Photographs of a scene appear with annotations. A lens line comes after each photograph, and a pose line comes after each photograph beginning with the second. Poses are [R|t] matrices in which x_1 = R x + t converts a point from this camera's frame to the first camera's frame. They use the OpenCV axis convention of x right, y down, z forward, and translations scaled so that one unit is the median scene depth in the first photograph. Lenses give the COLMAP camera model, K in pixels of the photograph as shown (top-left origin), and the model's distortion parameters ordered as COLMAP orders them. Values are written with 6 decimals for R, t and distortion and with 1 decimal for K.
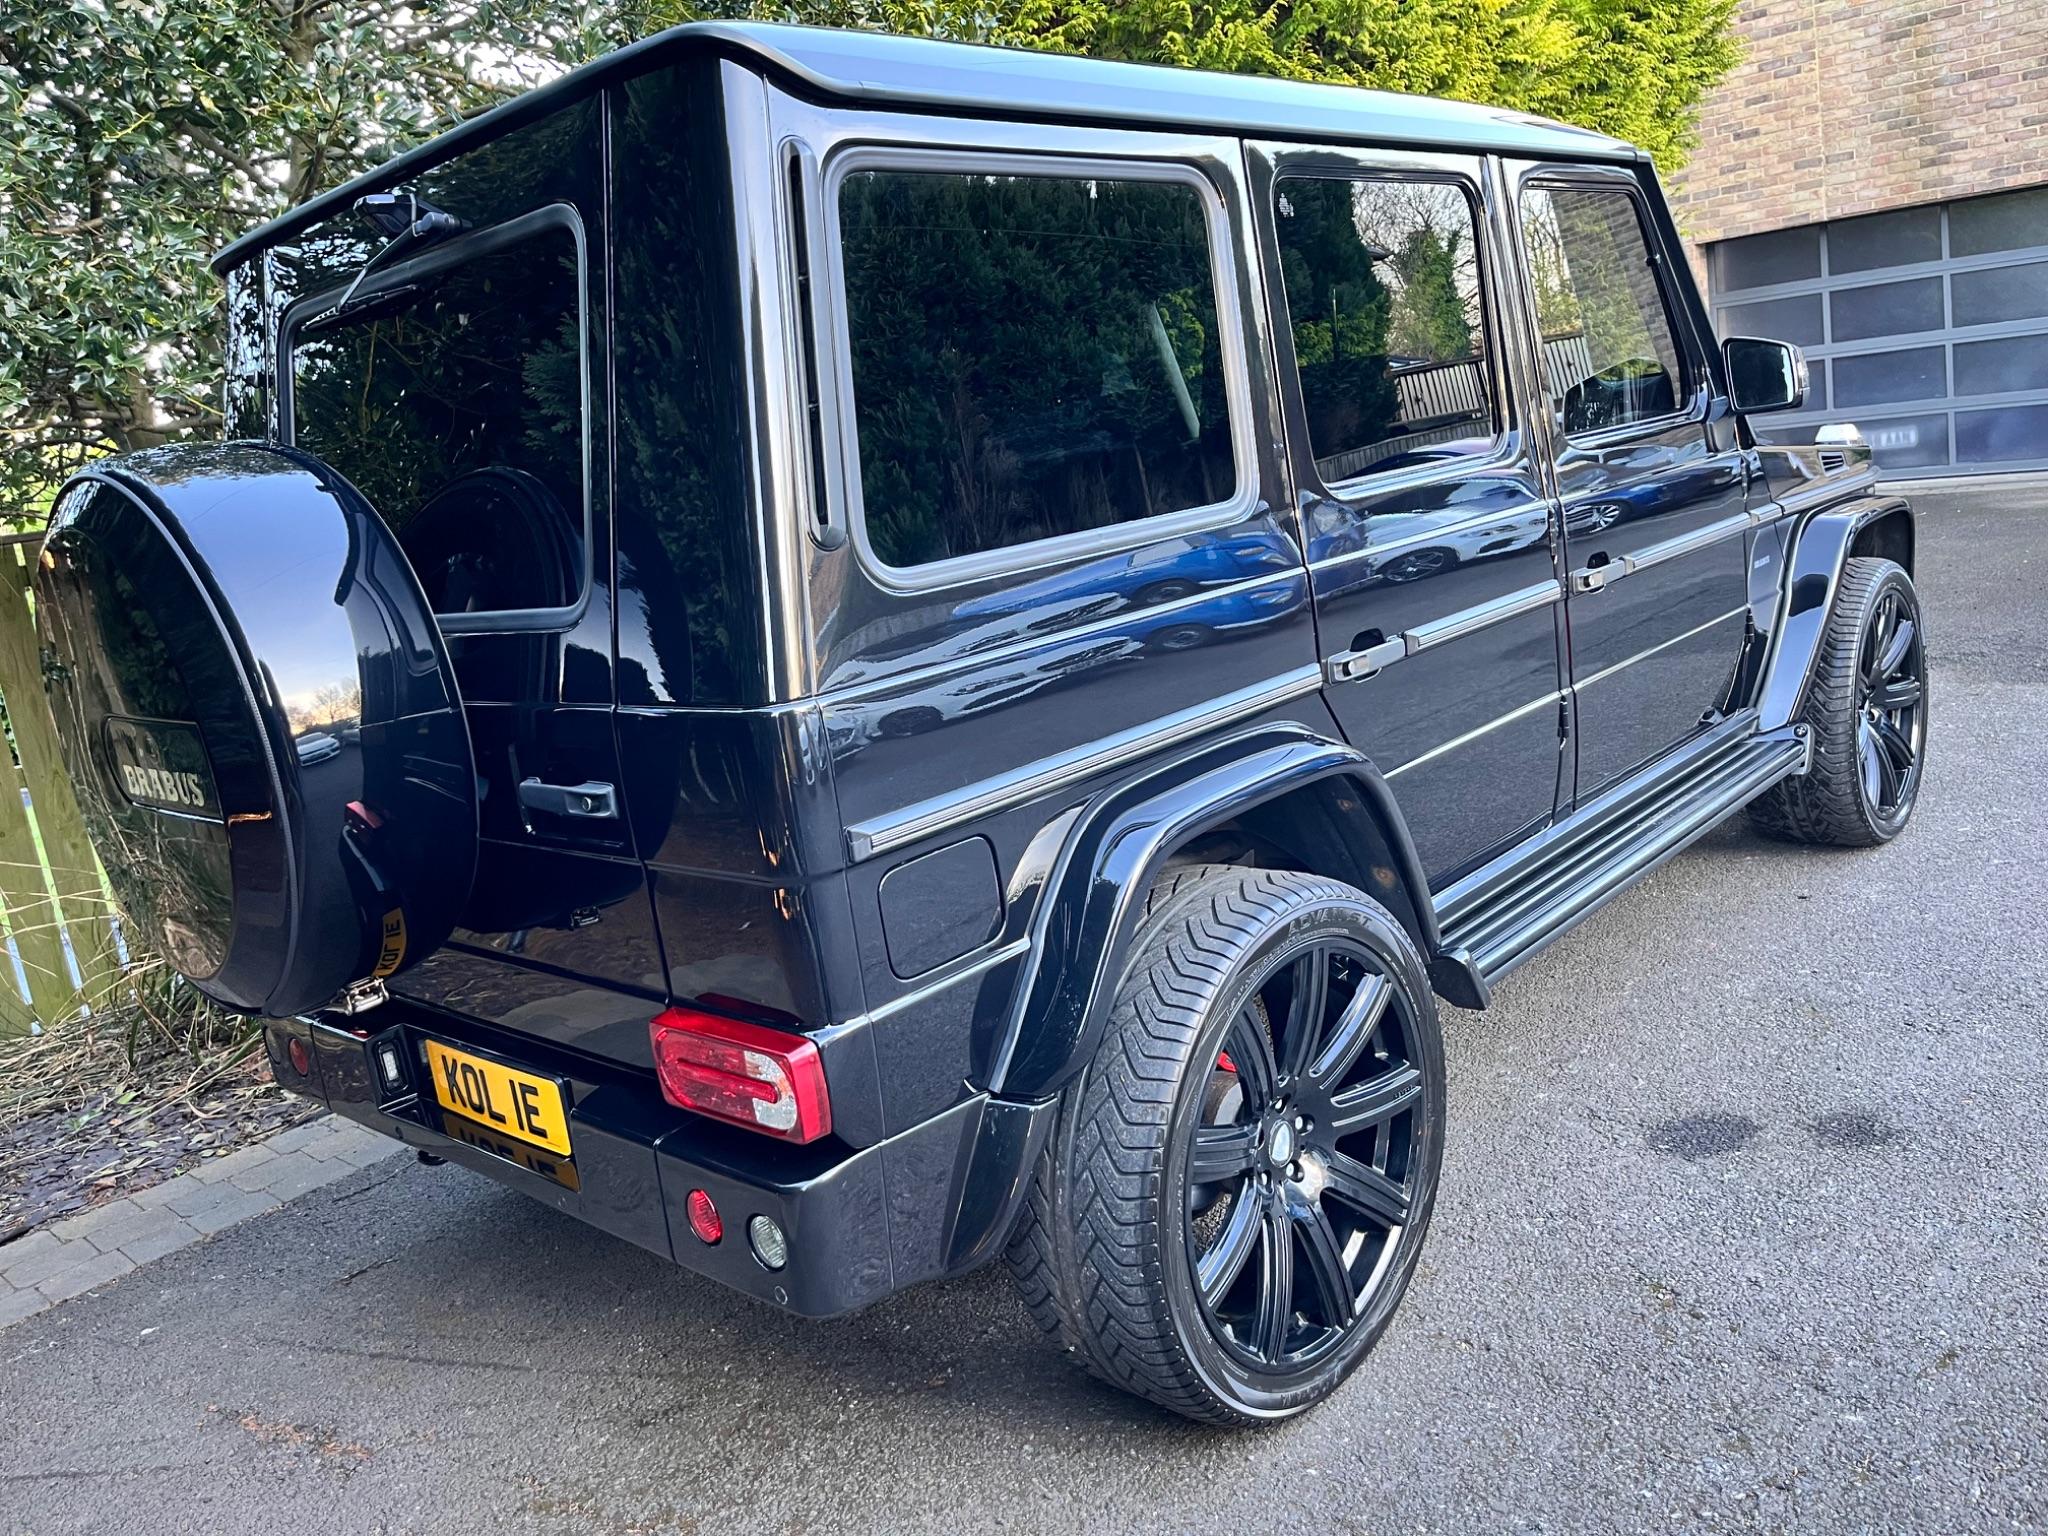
lens RADIAL K [[1546.8, 0, 1034.9], [0, 1546.8, 762.5], [0, 0, 1]] dist [0.076582, -0.116138]
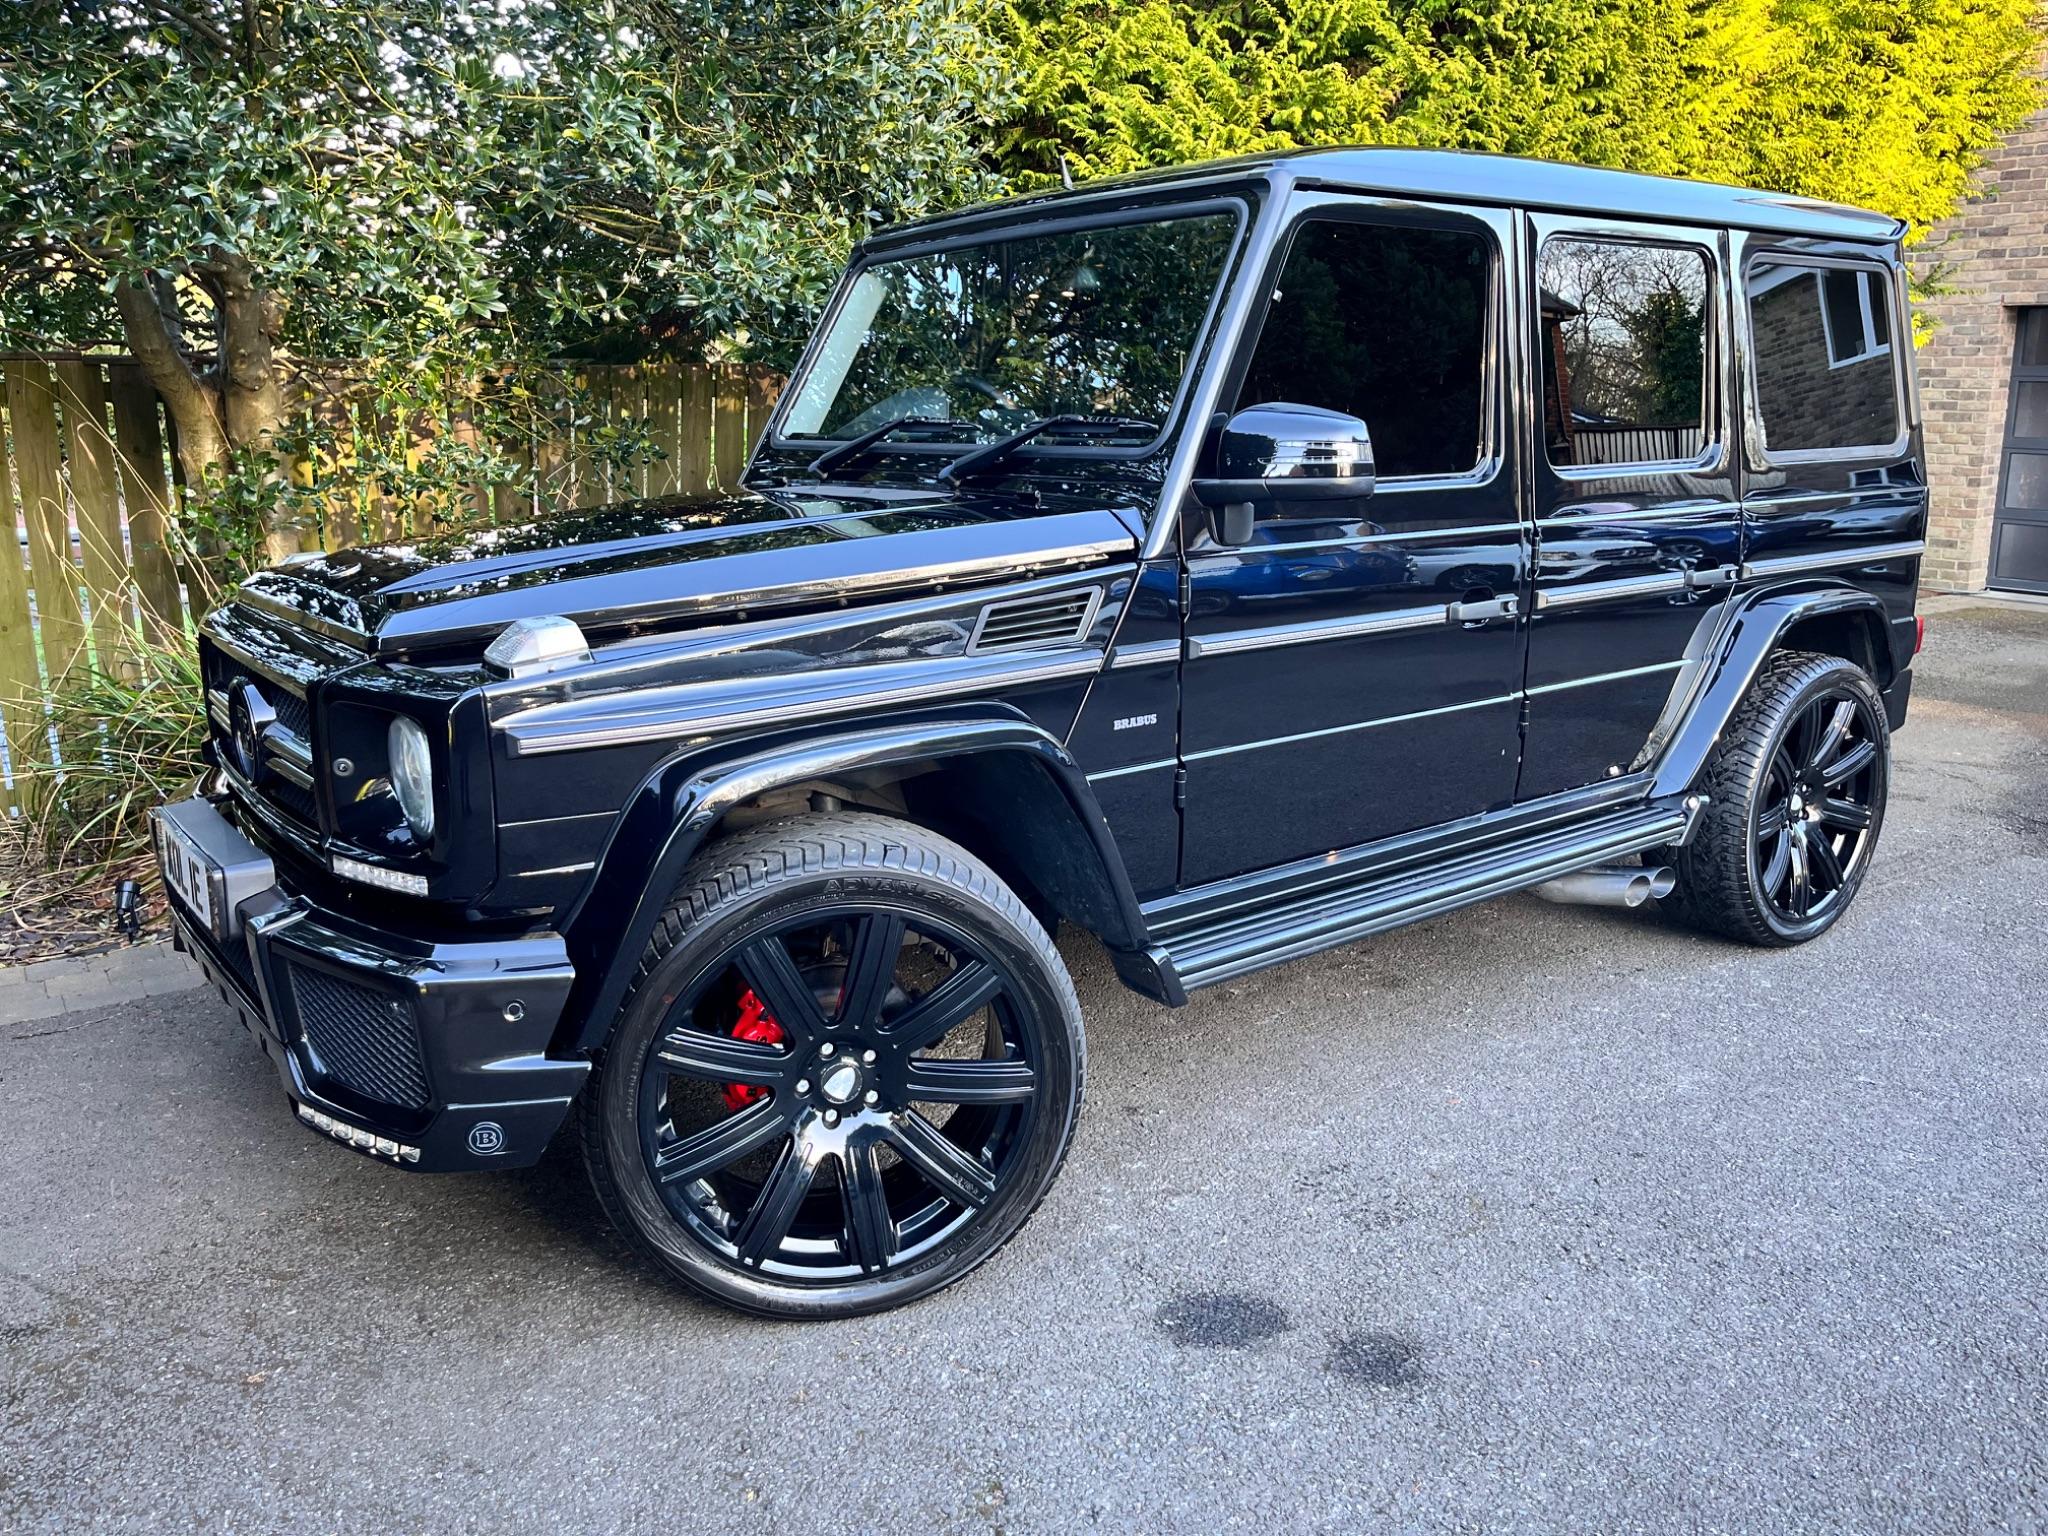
lens RADIAL K [[1544.6, 0, 1035.7], [0, 1544.6, 763.3], [0, 0, 1]] dist [0.079030, -0.120187]
pose [[0.966693, 0.190593, -0.170820, 0.352507], [-0.184983, 0.981553, 0.048325, -0.072062], [0.176879, -0.015117, 0.984116, 0.120325]]
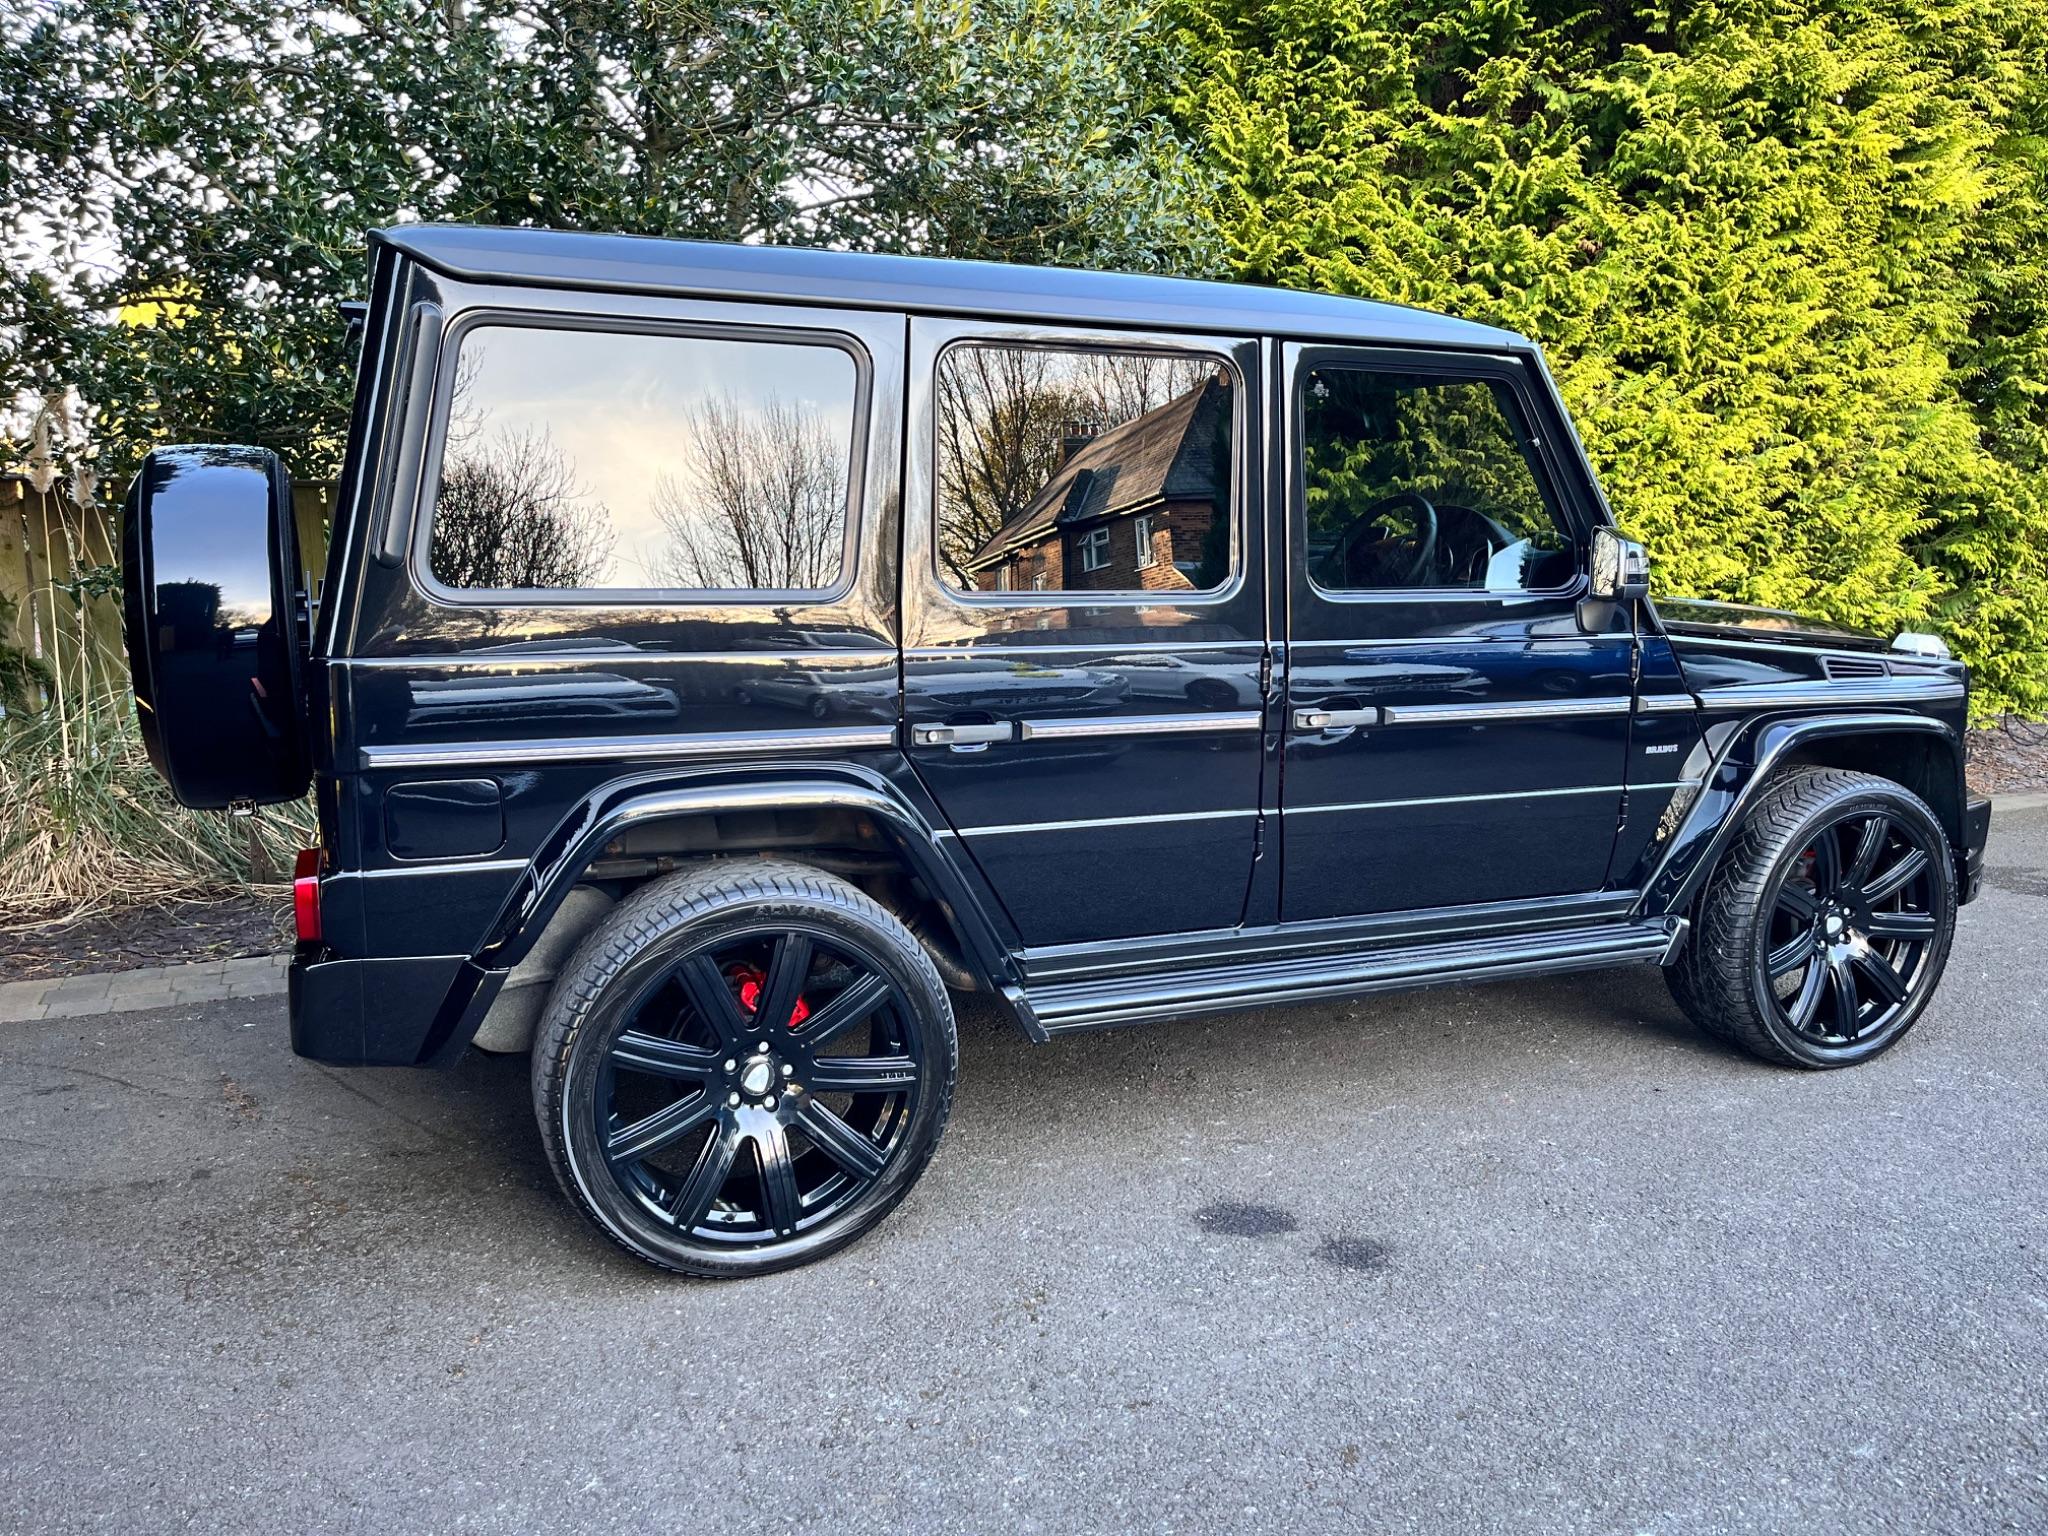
lens RADIAL K [[1552.1, 0, 1035.7], [0, 1552.1, 764.9], [0, 0, 1]] dist [0.075250, -0.121168]
pose [[0.901239, 0.206758, -0.380814, 0.550894], [-0.215009, 0.976380, 0.021270, -0.060007], [0.376217, 0.062709, 0.924407, -0.092191]]
